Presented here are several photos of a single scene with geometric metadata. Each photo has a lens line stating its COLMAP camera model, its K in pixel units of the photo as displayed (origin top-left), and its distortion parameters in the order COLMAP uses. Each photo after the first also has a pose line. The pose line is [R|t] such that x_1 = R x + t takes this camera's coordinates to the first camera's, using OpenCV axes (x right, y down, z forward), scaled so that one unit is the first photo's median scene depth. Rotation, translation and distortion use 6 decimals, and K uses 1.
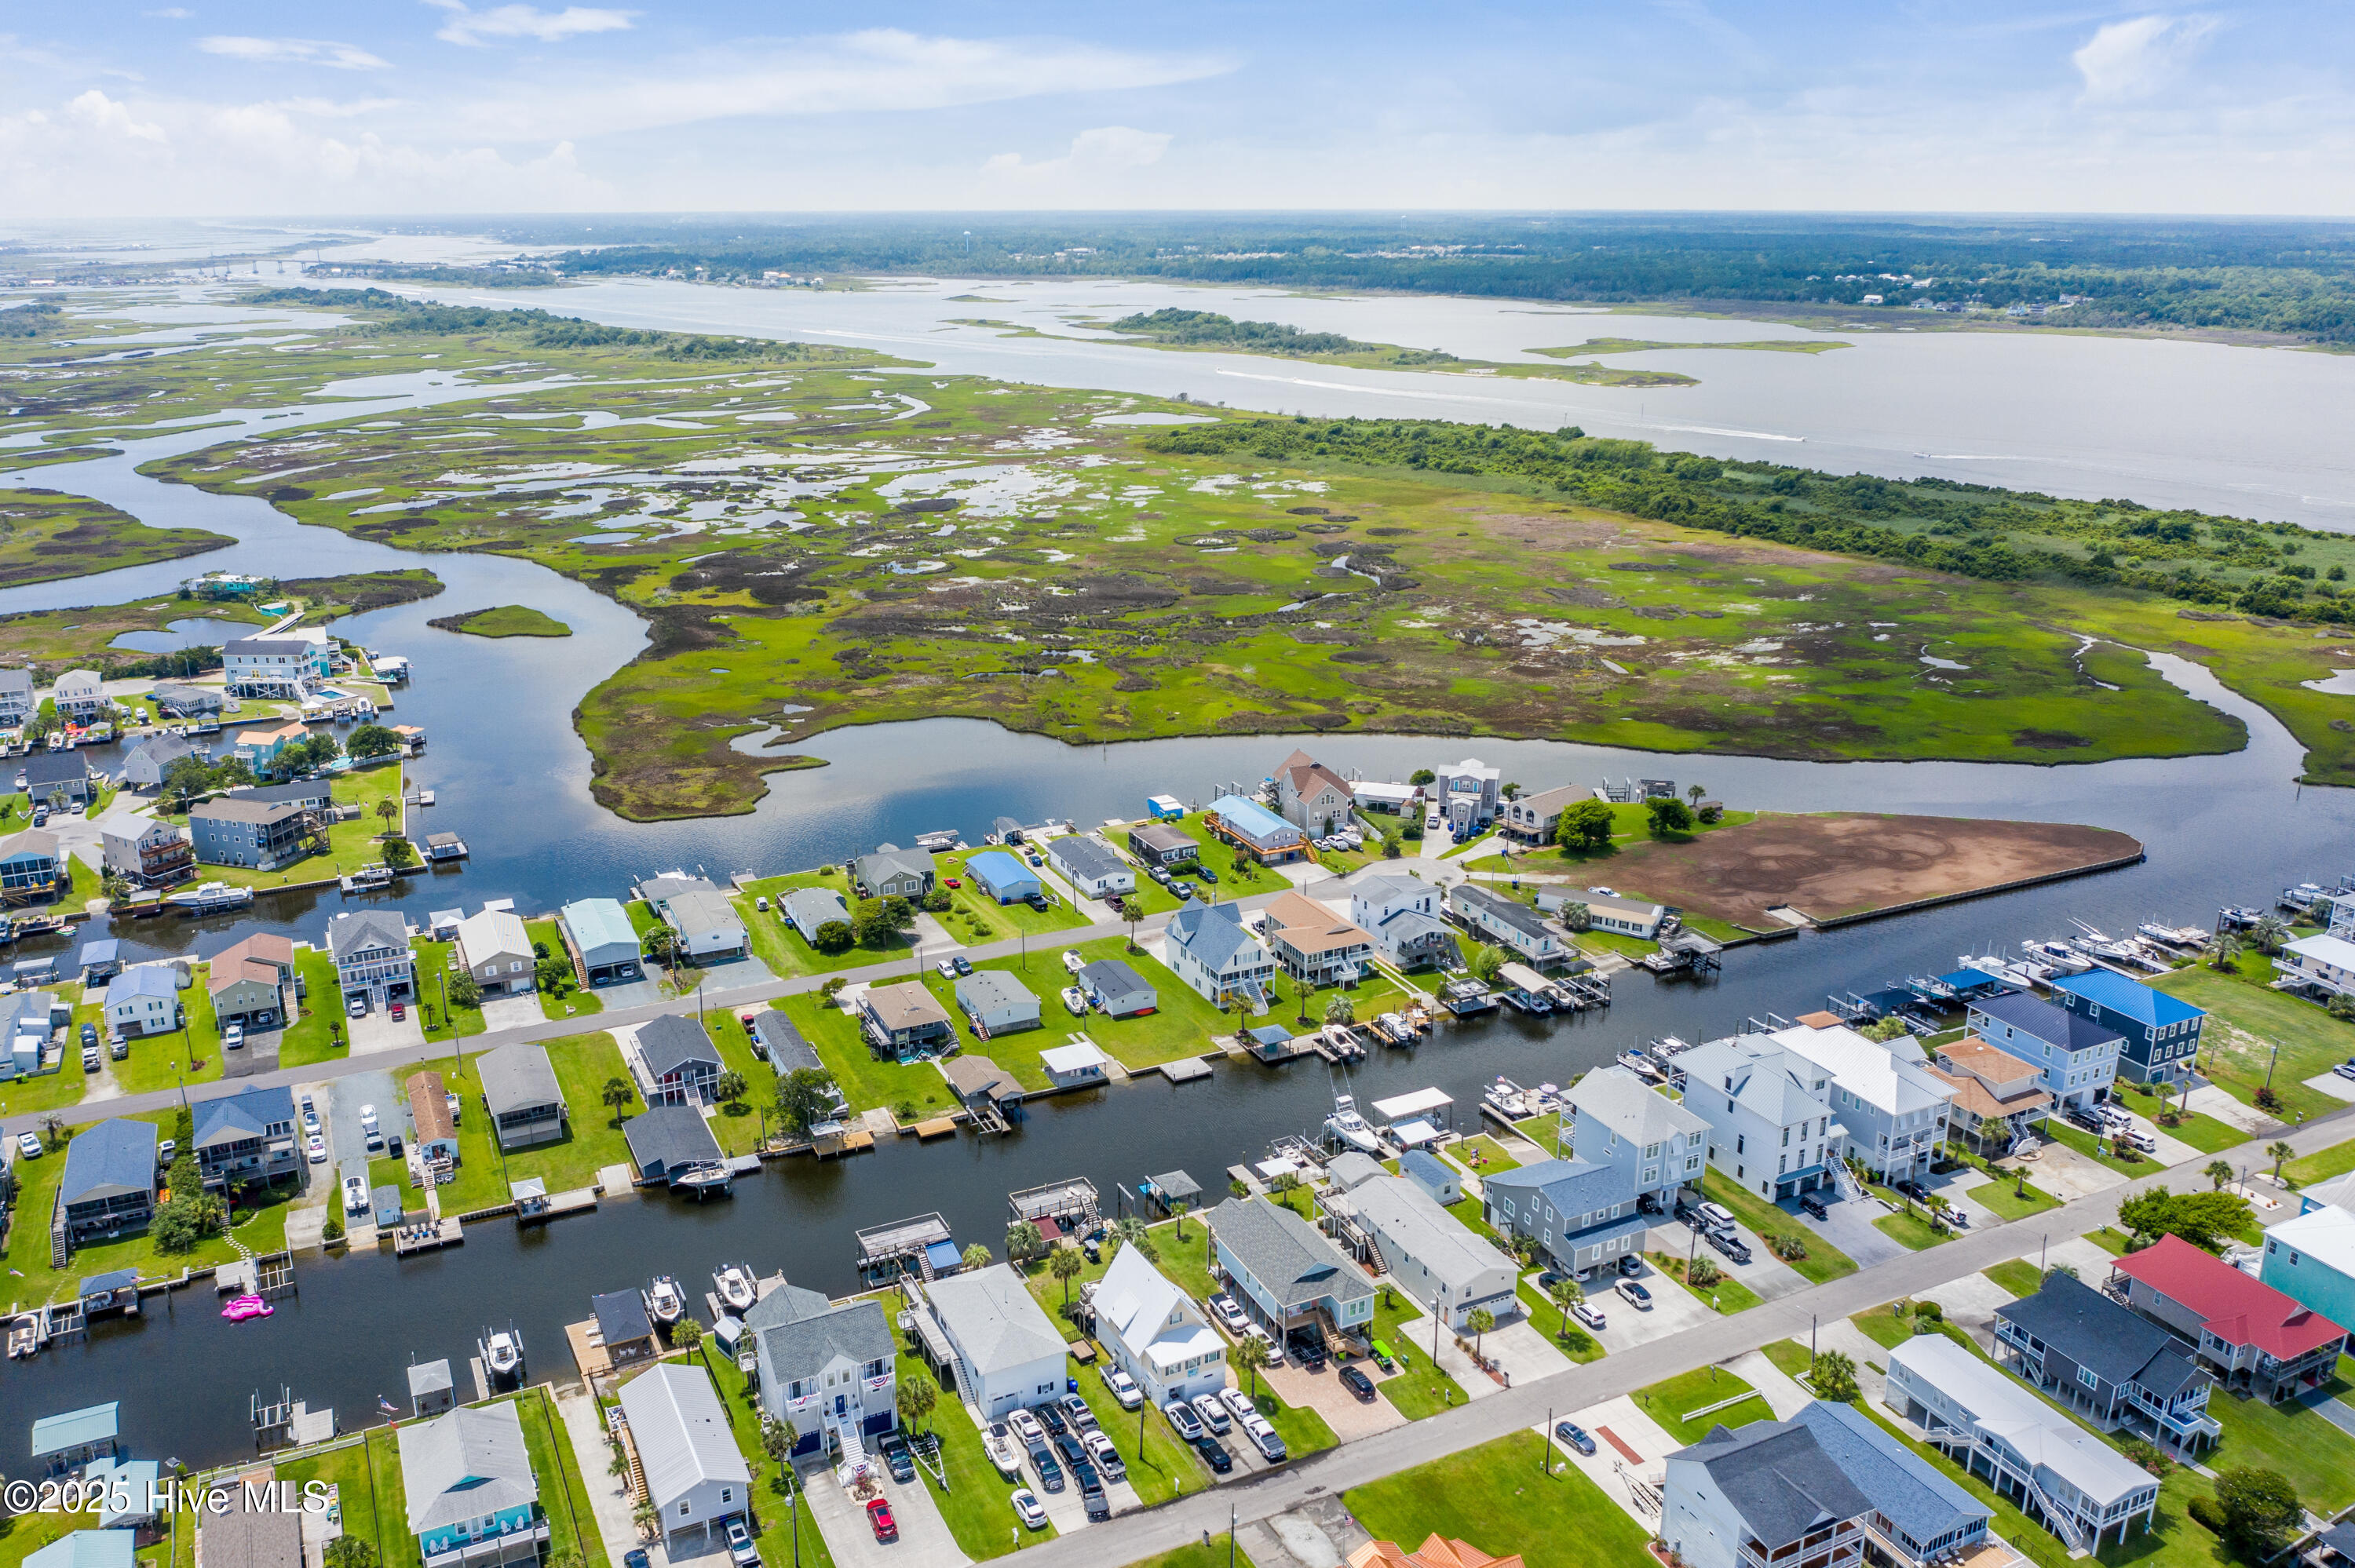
lens RADIAL K [[1868.4, 0, 1176.8], [0, 1868.4, 784.2], [0, 0, 1]] dist [-0.028756, 0.005154]
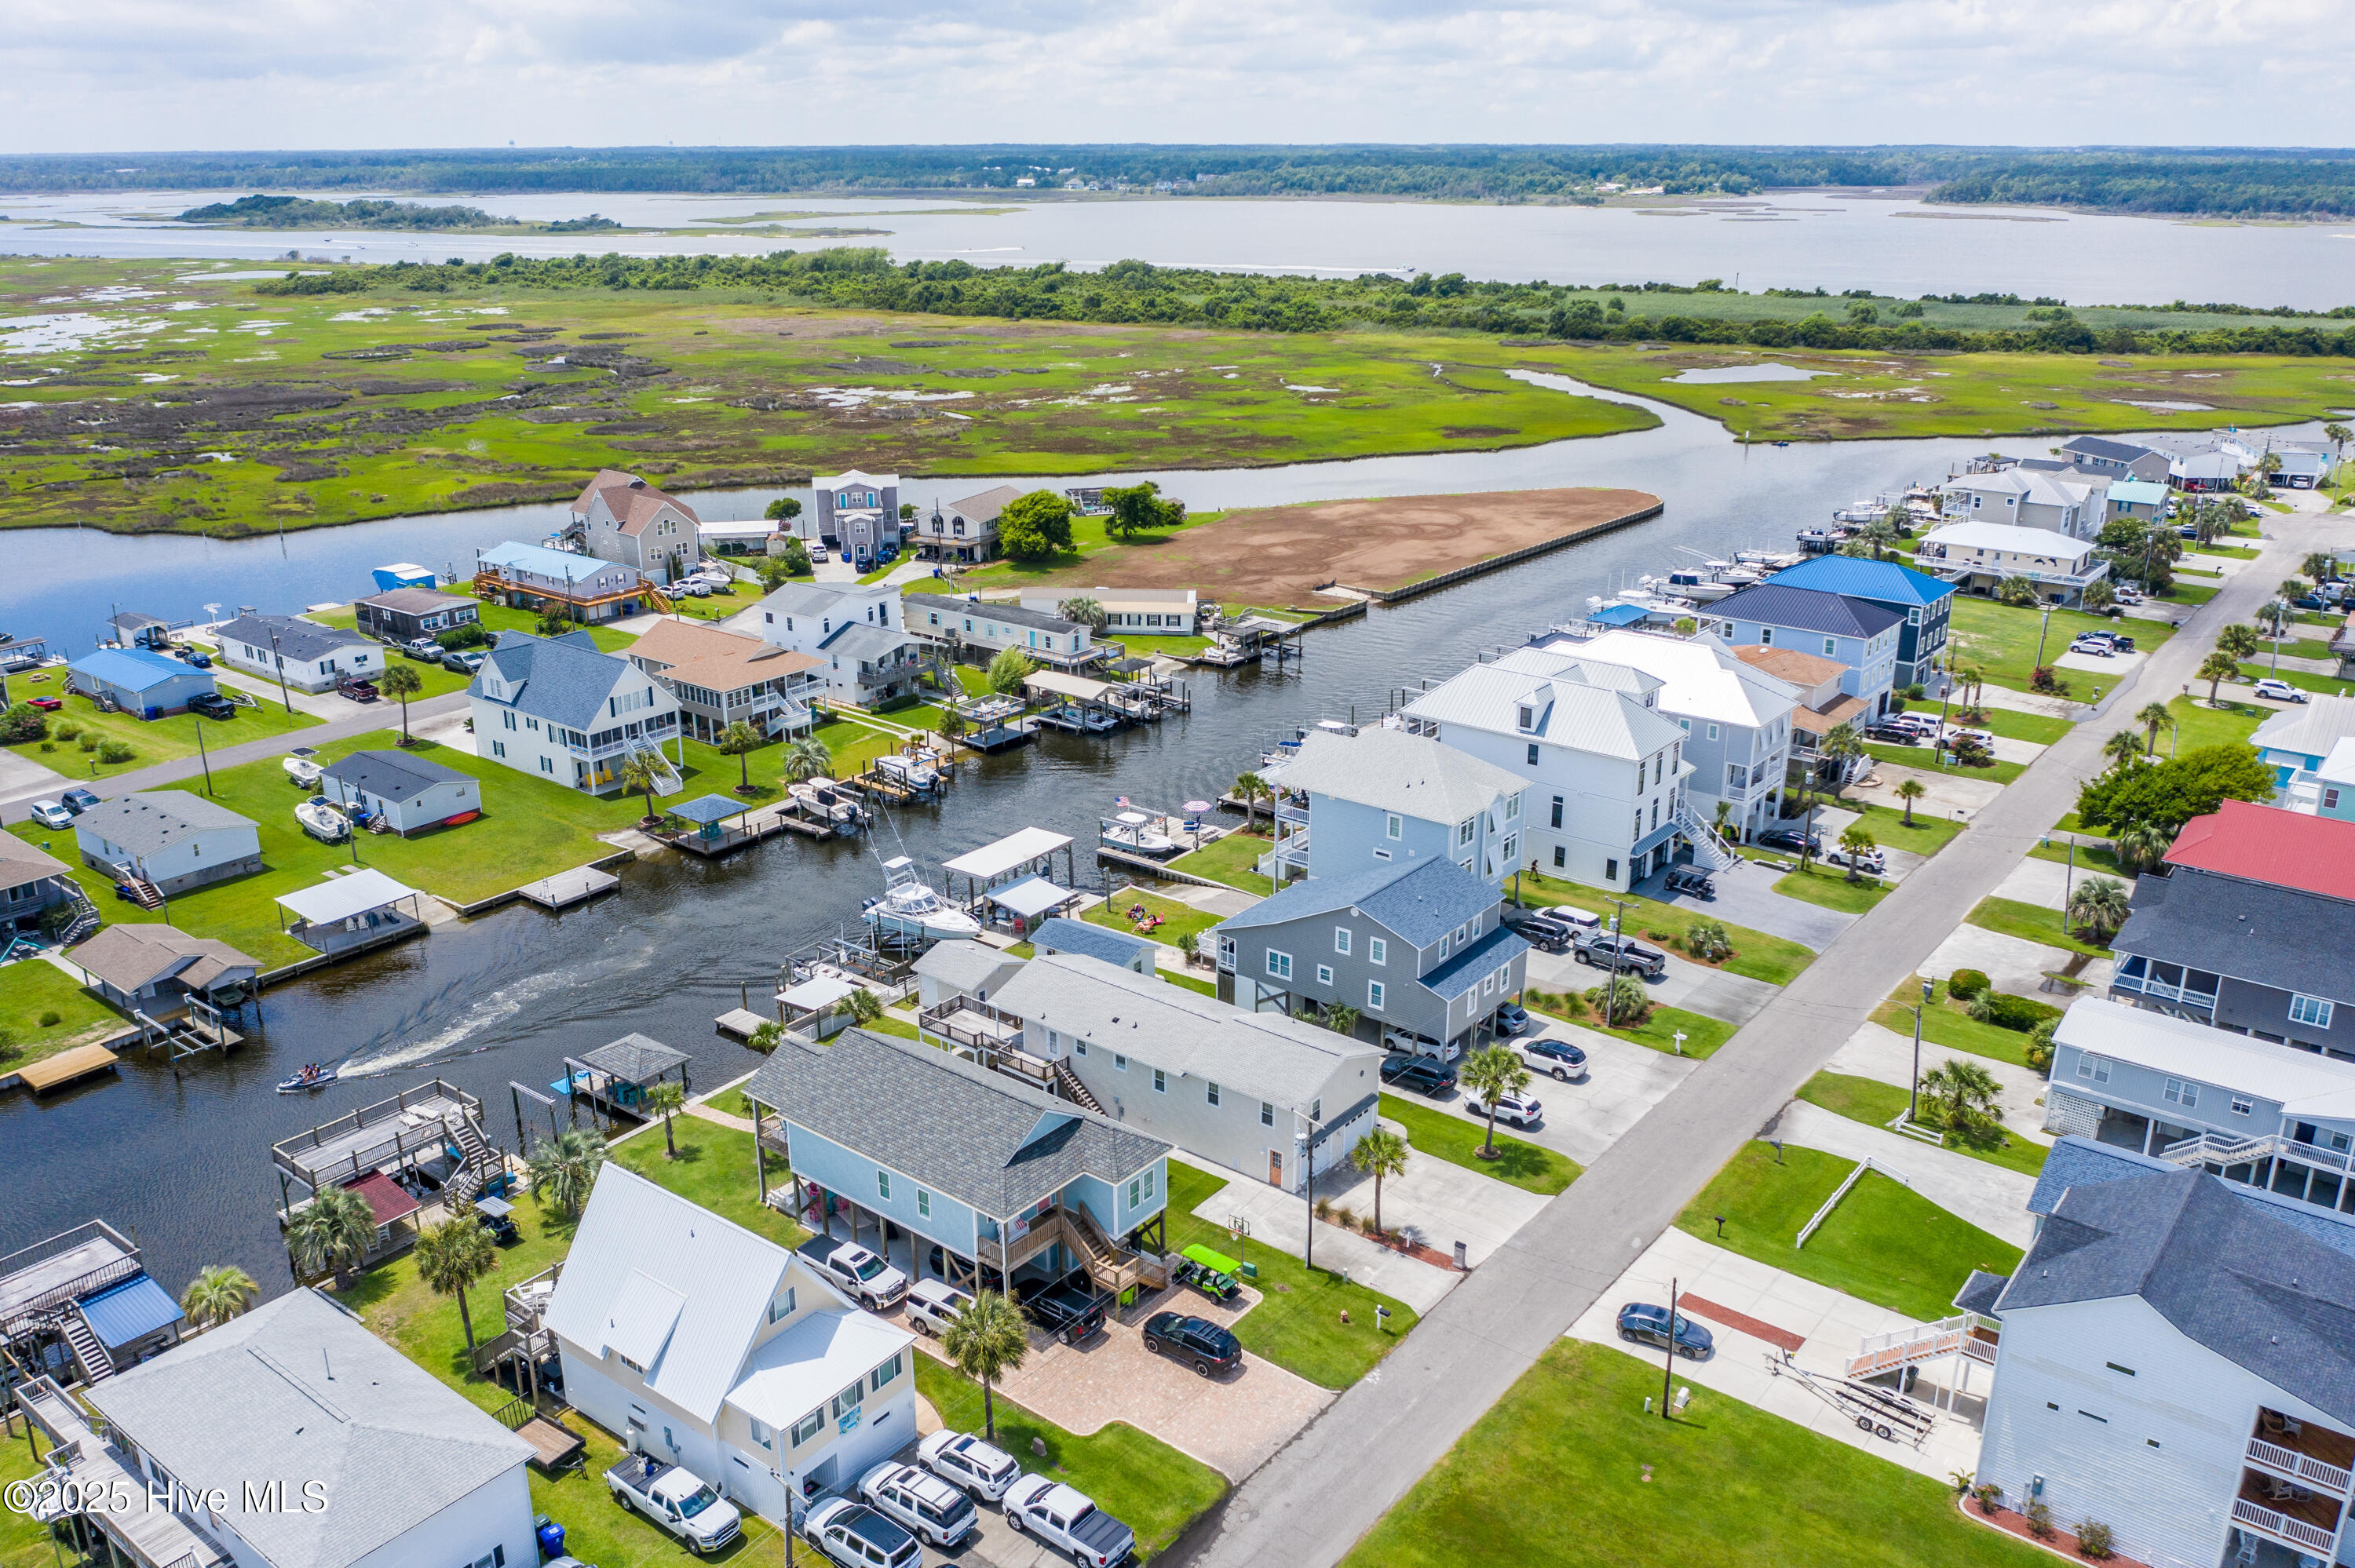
lens RADIAL K [[1868.4, 0, 1184.4], [0, 1868.4, 788.2], [0, 0, 1]] dist [-0.028756, 0.005154]
pose [[0.900096, -0.143617, 0.411341, -0.056920], [0.131961, 0.989628, 0.056766, 0.124126], [-0.415227, 0.003186, 0.909712, 0.451941]]
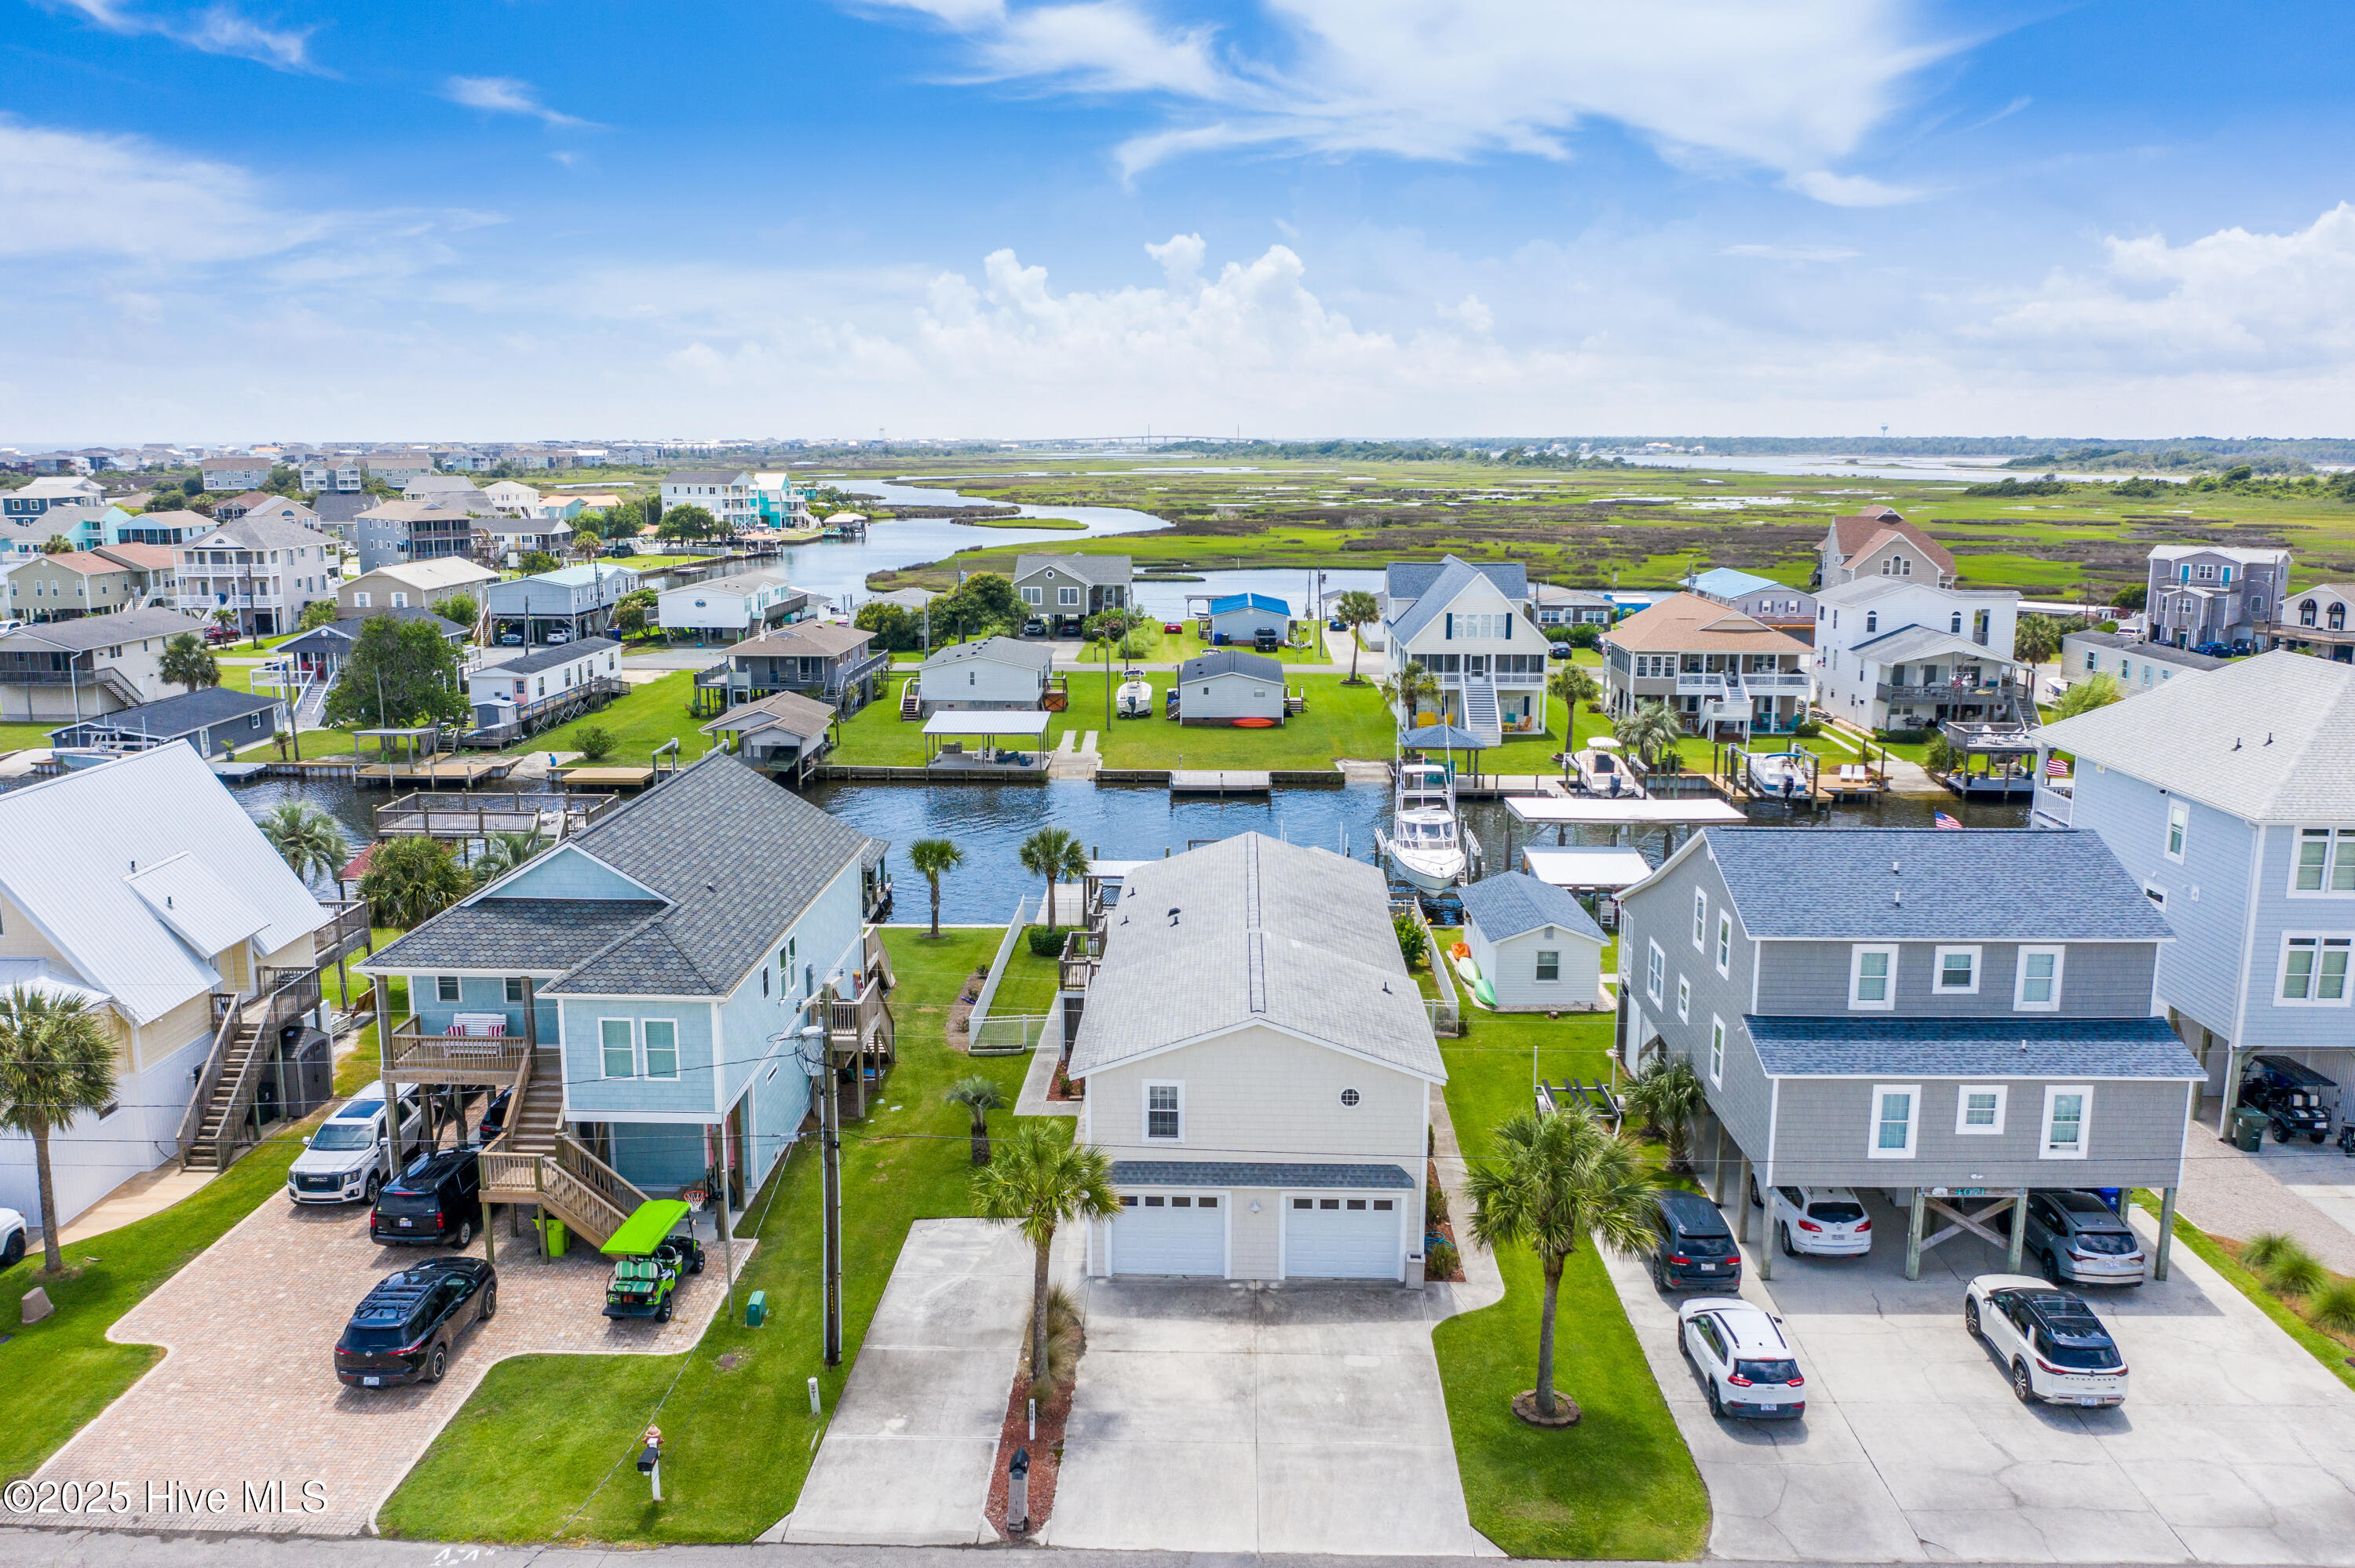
lens RADIAL K [[1868.4, 0, 1185.9], [0, 1868.4, 781.6], [0, 0, 1]] dist [-0.028756, 0.005154]
pose [[0.887072, 0.088433, -0.453081, 0.208237], [-0.144404, 0.985381, -0.090396, 0.205925], [0.438463, 0.145615, 0.886874, 0.648457]]
